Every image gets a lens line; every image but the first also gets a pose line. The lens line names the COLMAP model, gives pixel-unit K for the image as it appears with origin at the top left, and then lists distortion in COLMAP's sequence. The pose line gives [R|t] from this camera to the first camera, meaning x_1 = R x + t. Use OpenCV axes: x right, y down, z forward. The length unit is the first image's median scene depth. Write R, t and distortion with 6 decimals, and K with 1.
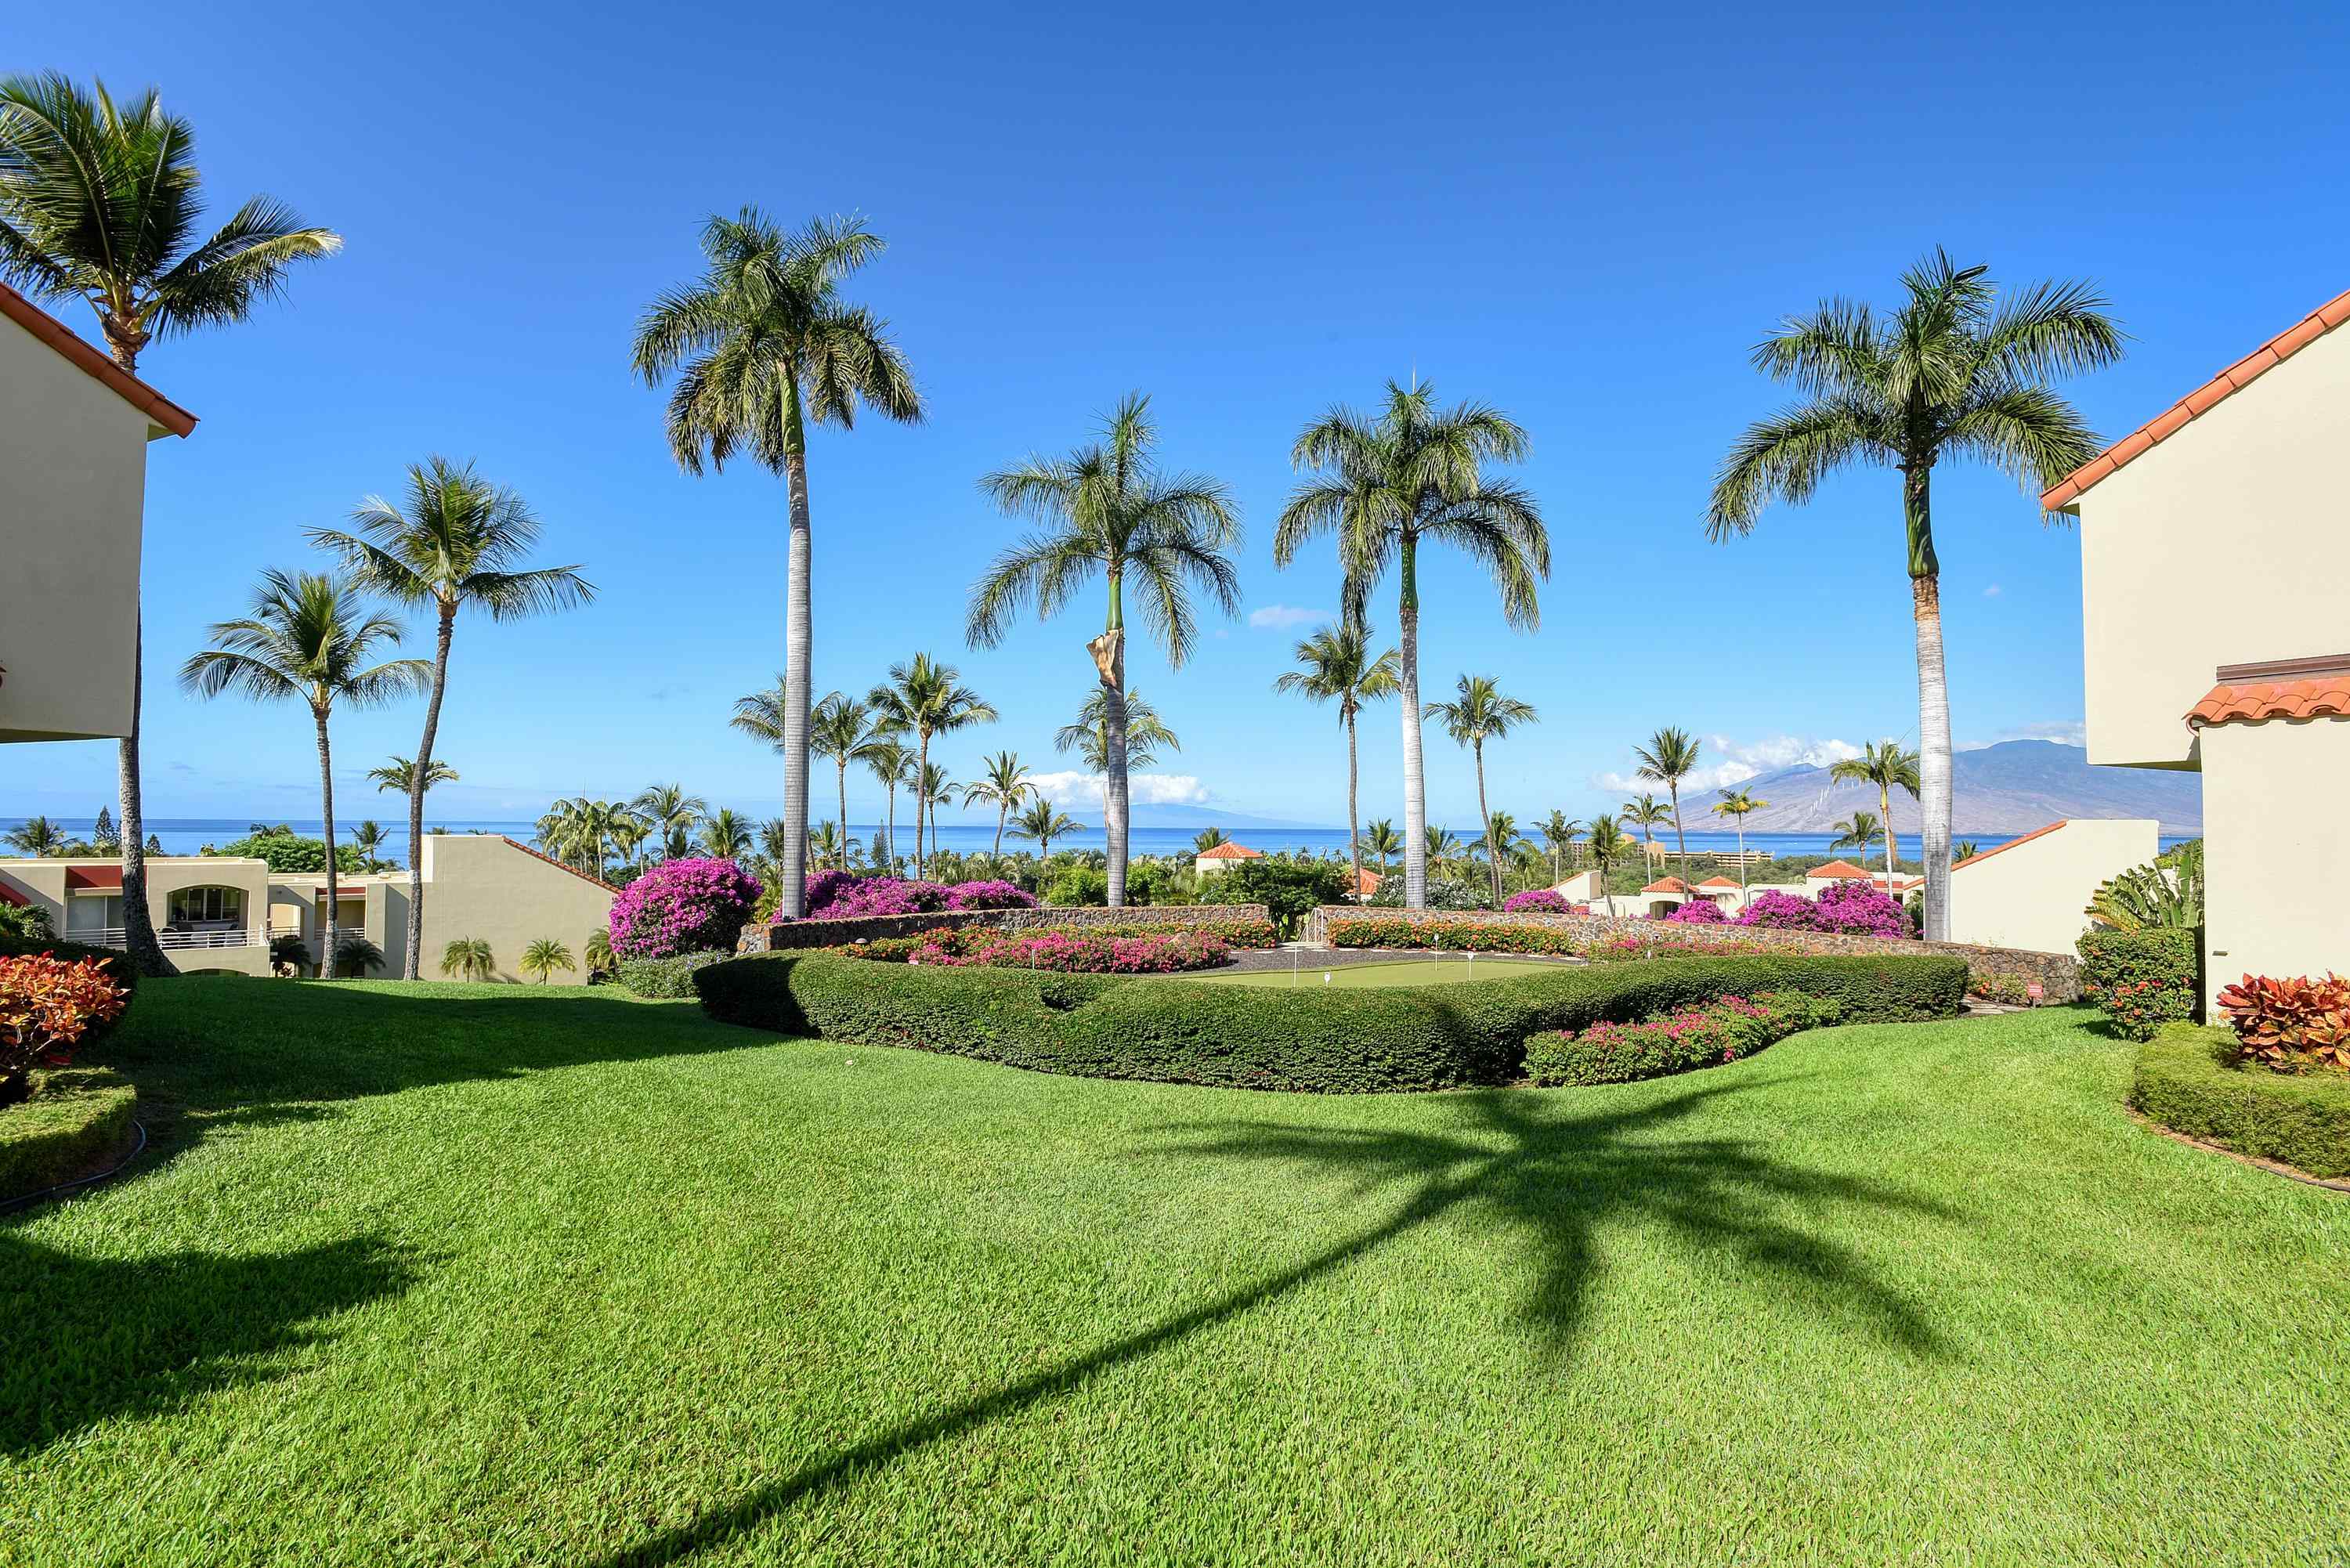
lens RADIAL K [[1133.9, 0, 1175.0], [0, 1133.9, 784.0], [0, 0, 1]] dist [-0.075125, 0.032932]
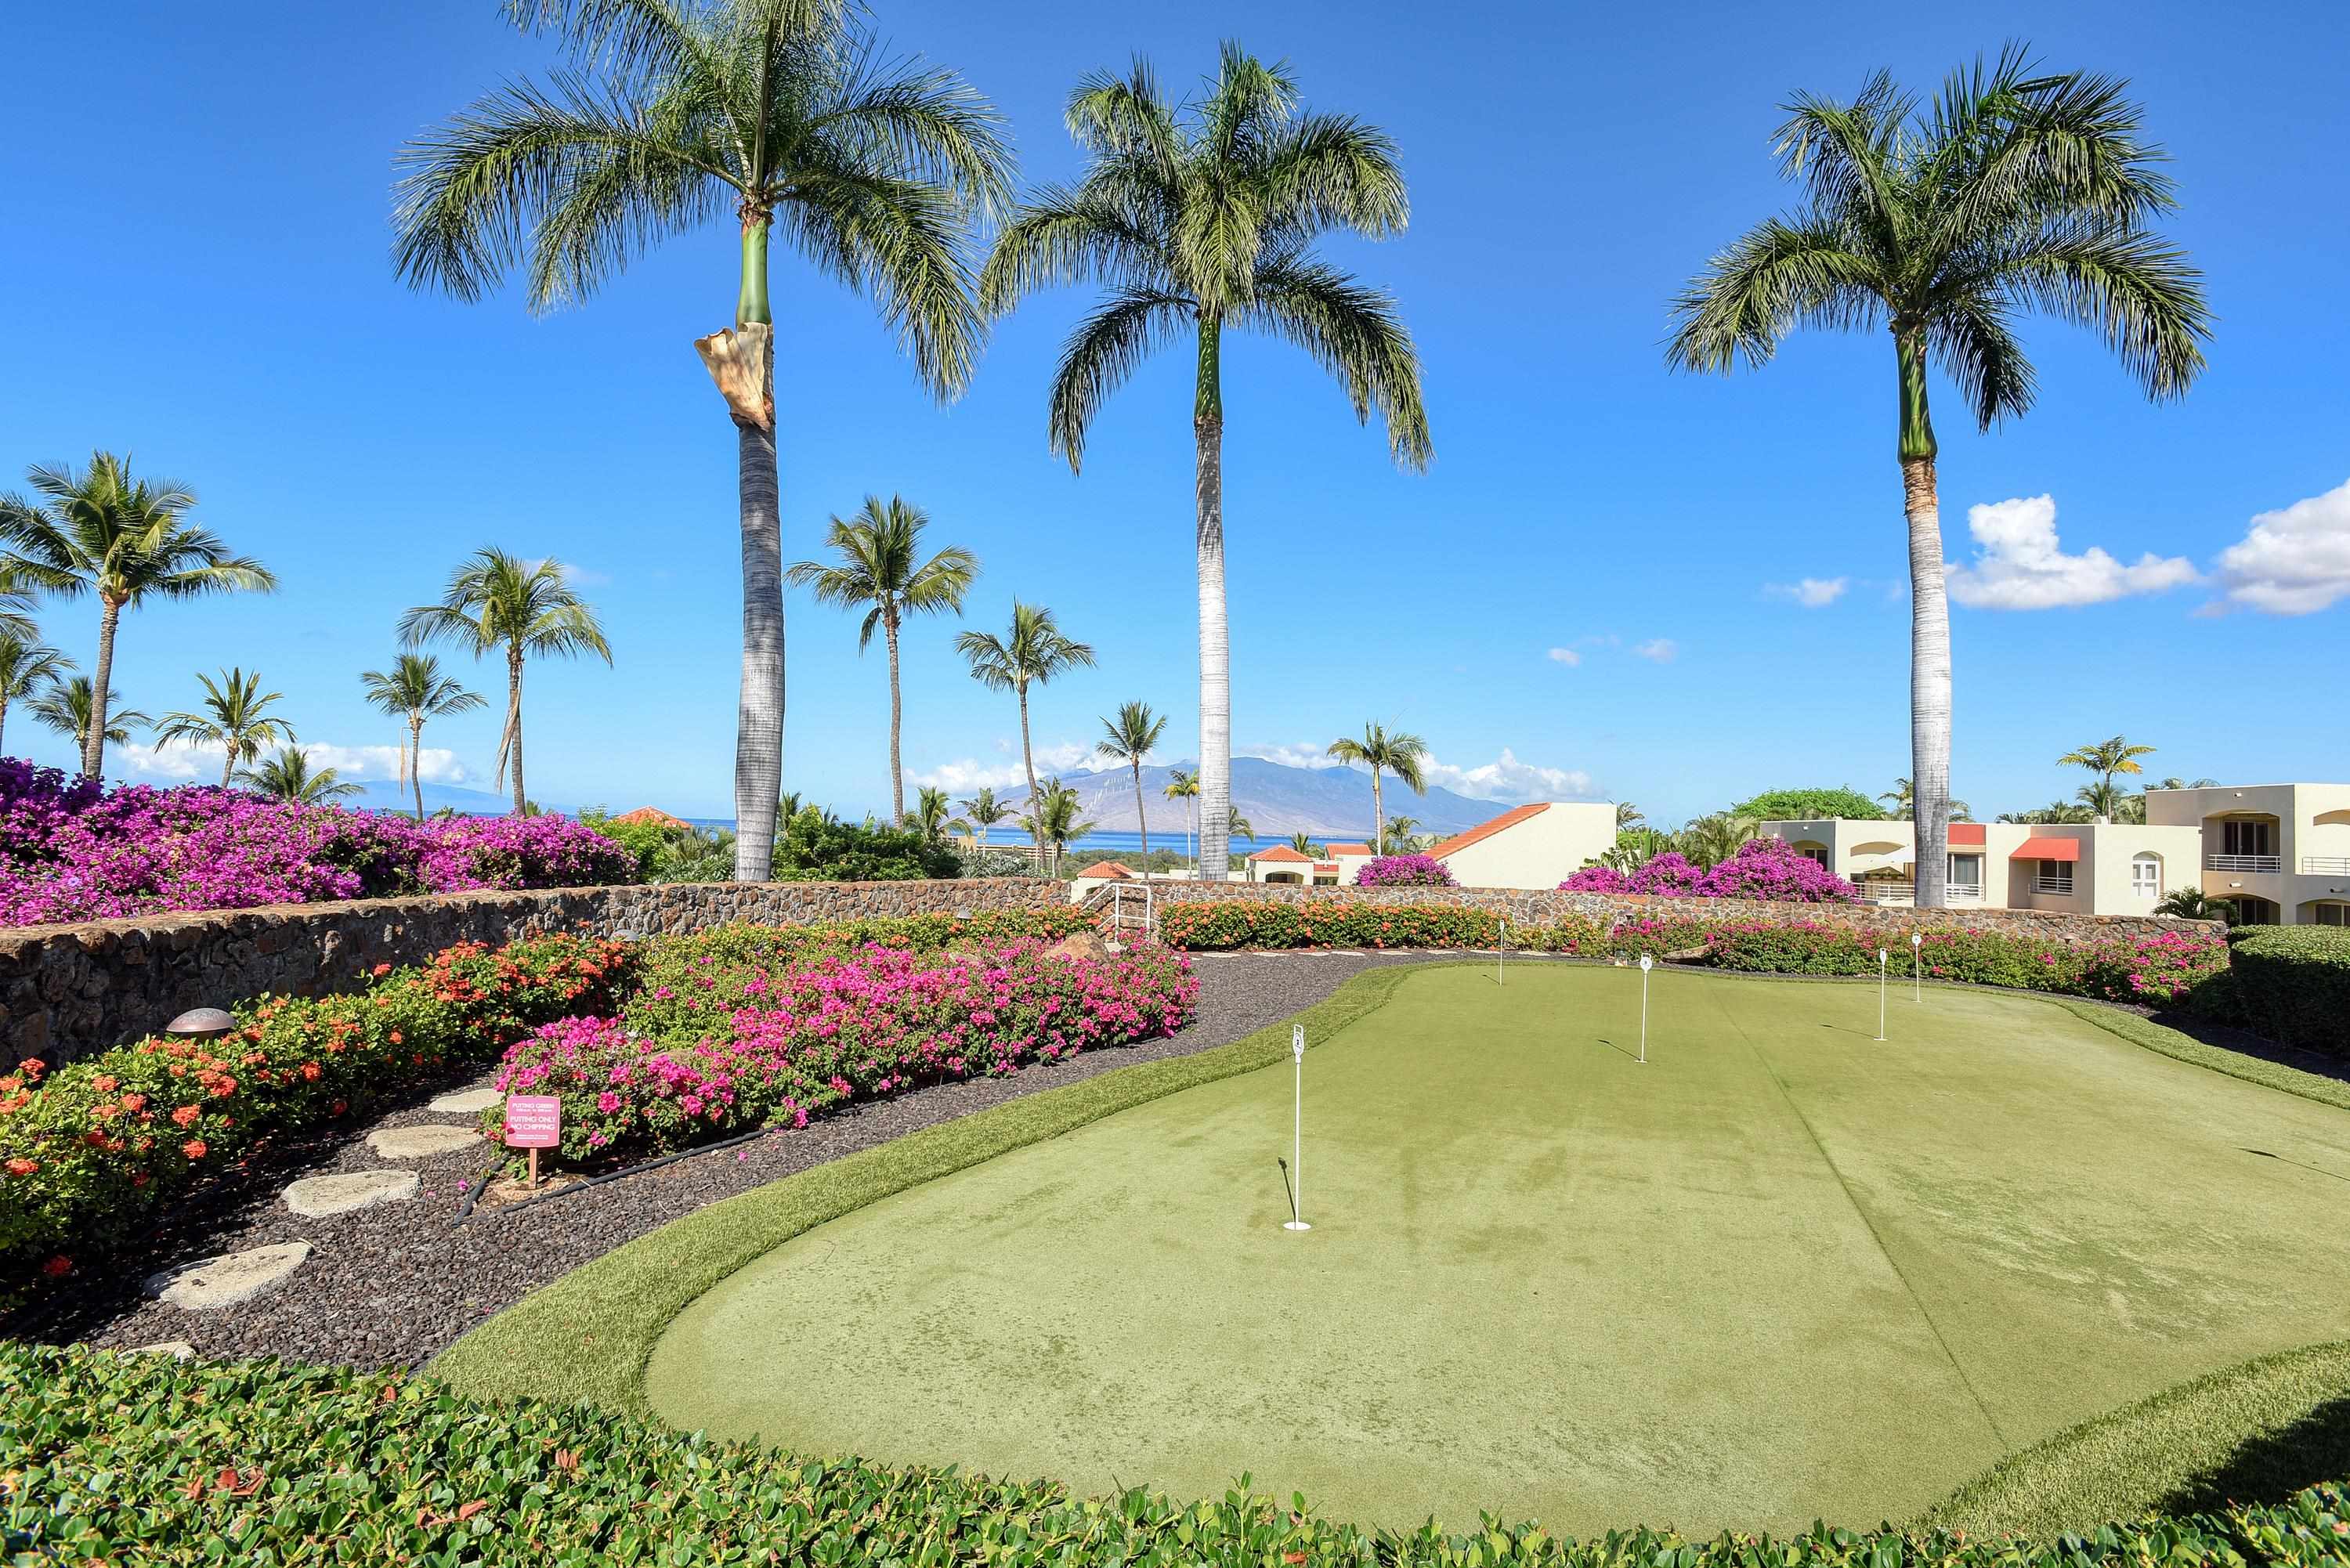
lens RADIAL K [[1133.9, 0, 1175.0], [0, 1133.9, 784.0], [0, 0, 1]] dist [-0.075125, 0.032932]
pose [[0.825816, 0.037381, 0.562700, -0.168321], [-0.041374, 0.999128, -0.005653, 0.059531], [-0.562420, -0.018613, 0.826642, 0.495859]]
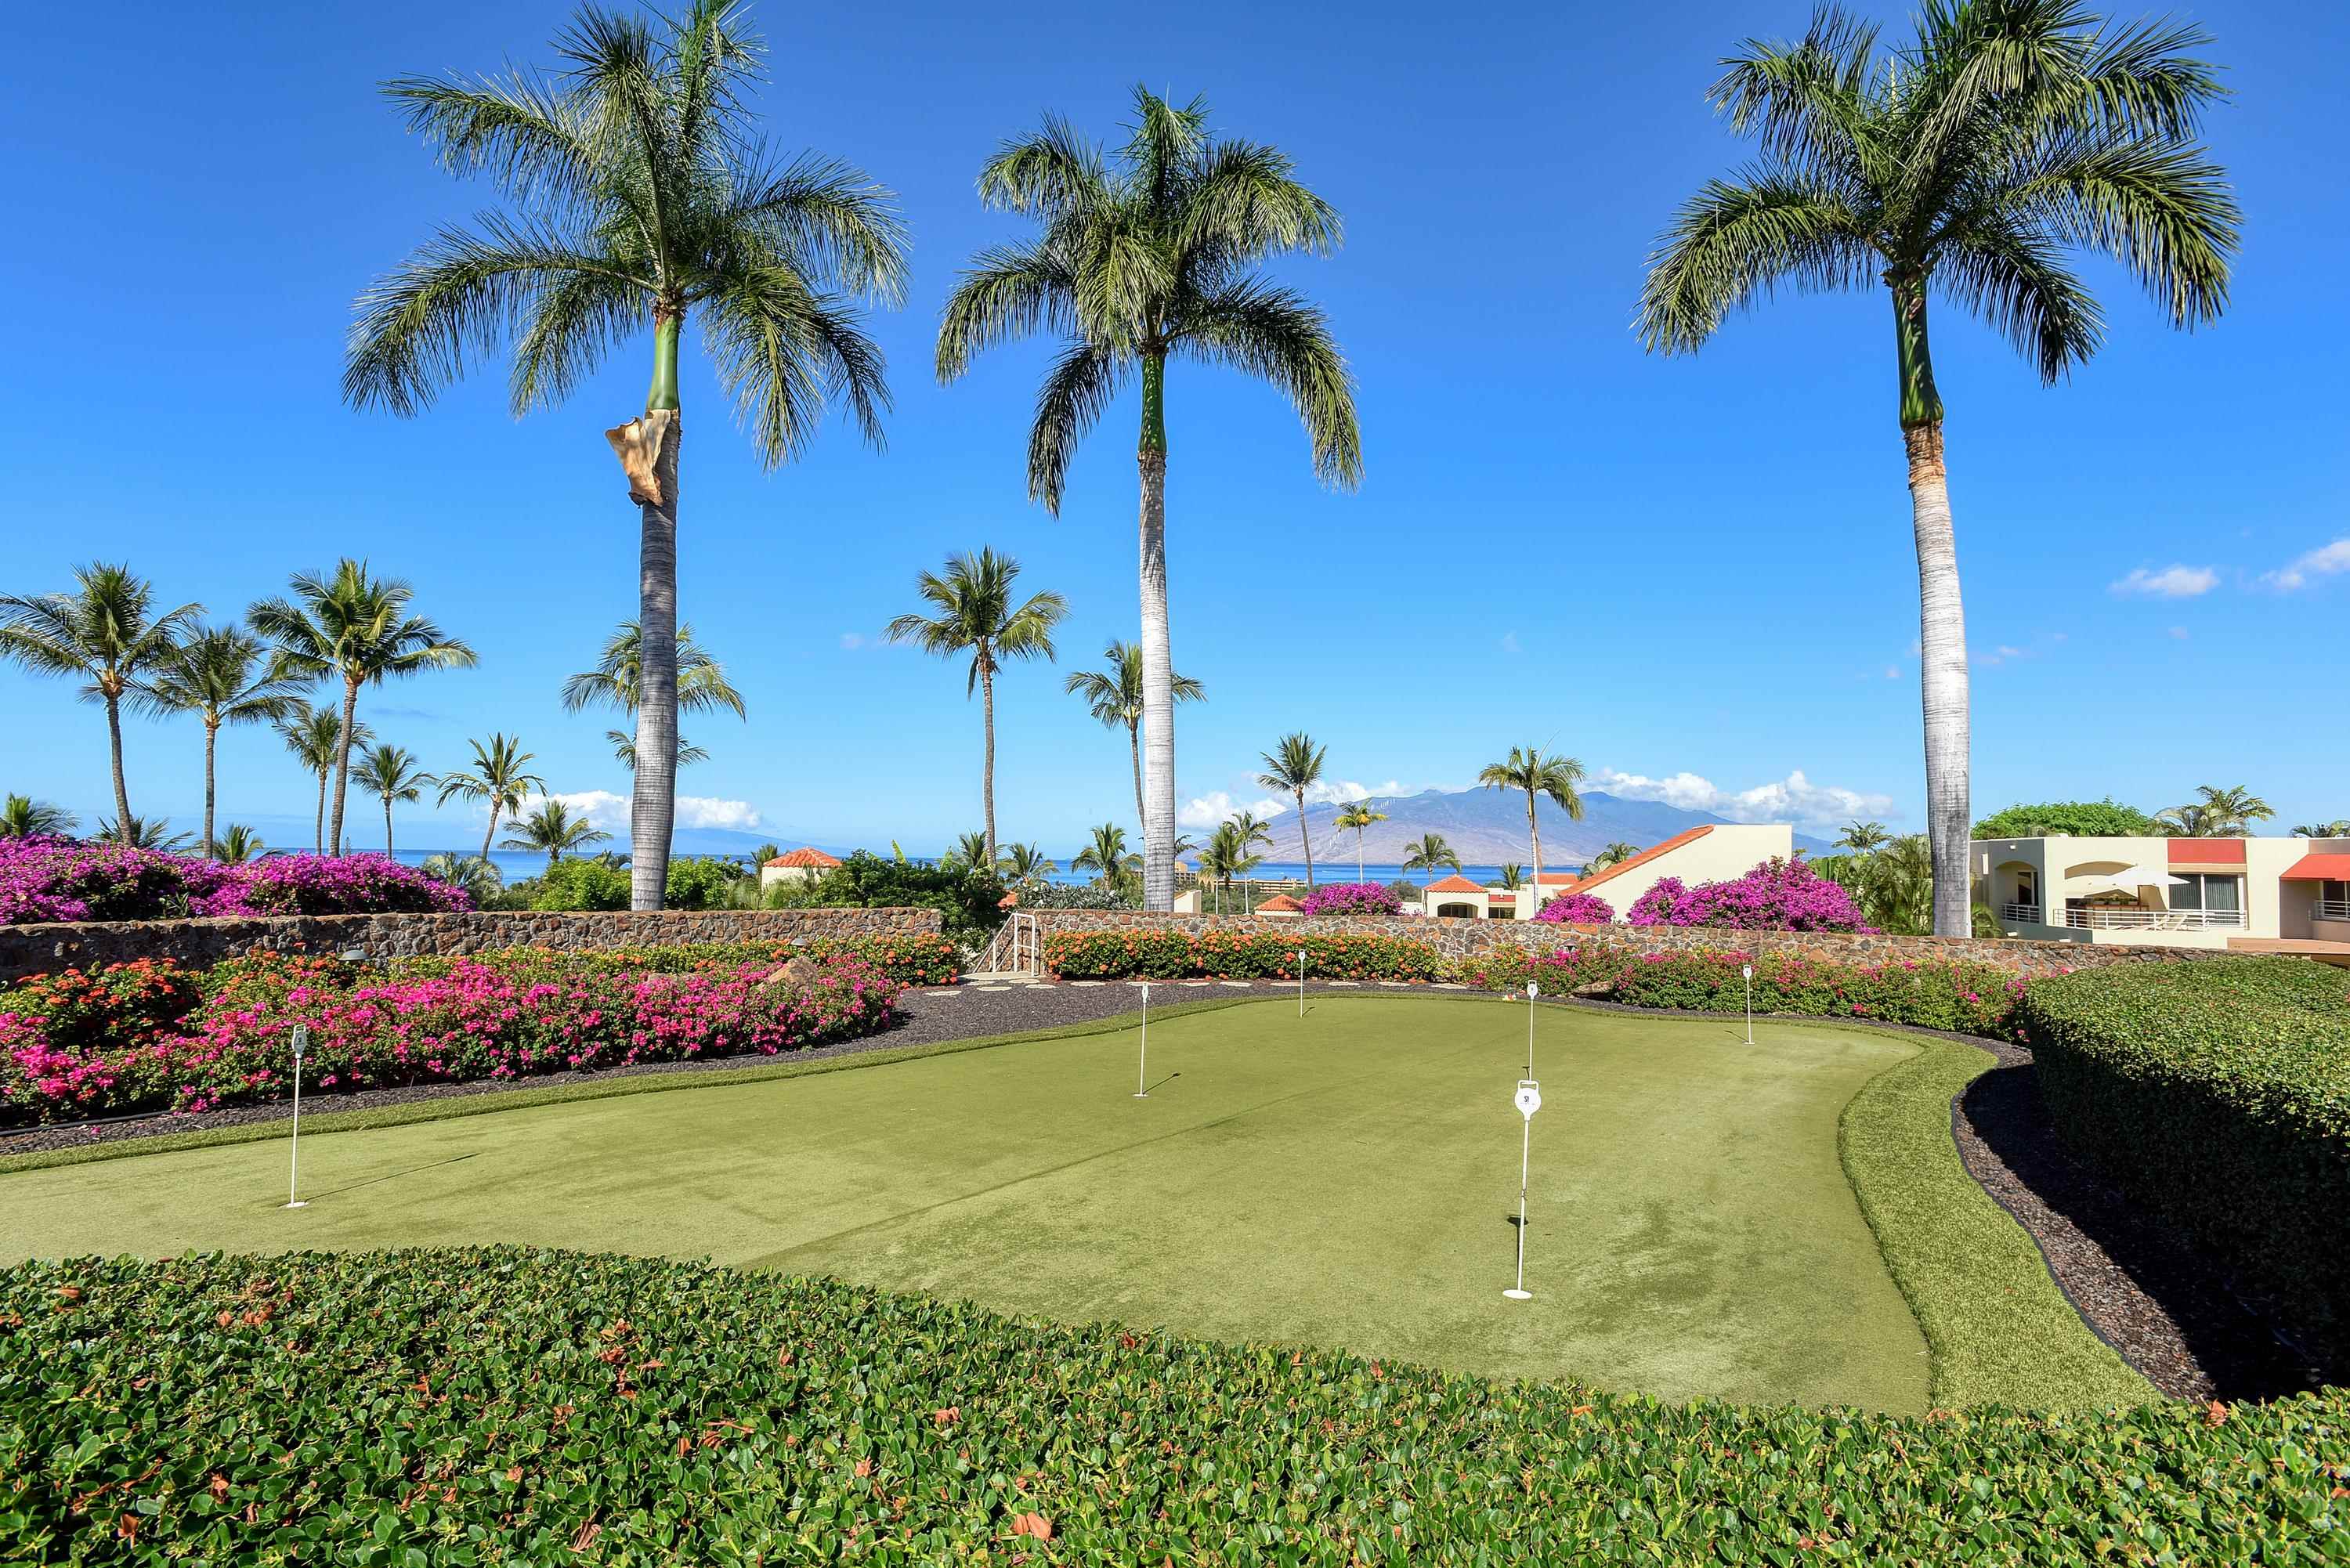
lens RADIAL K [[1133.9, 0, 1175.0], [0, 1133.9, 784.0], [0, 0, 1]] dist [-0.075125, 0.032932]
pose [[0.926832, 0.028279, 0.374410, -0.019566], [-0.018793, 0.999404, -0.028963, 0.056298], [-0.375006, 0.019807, 0.926811, 0.412563]]
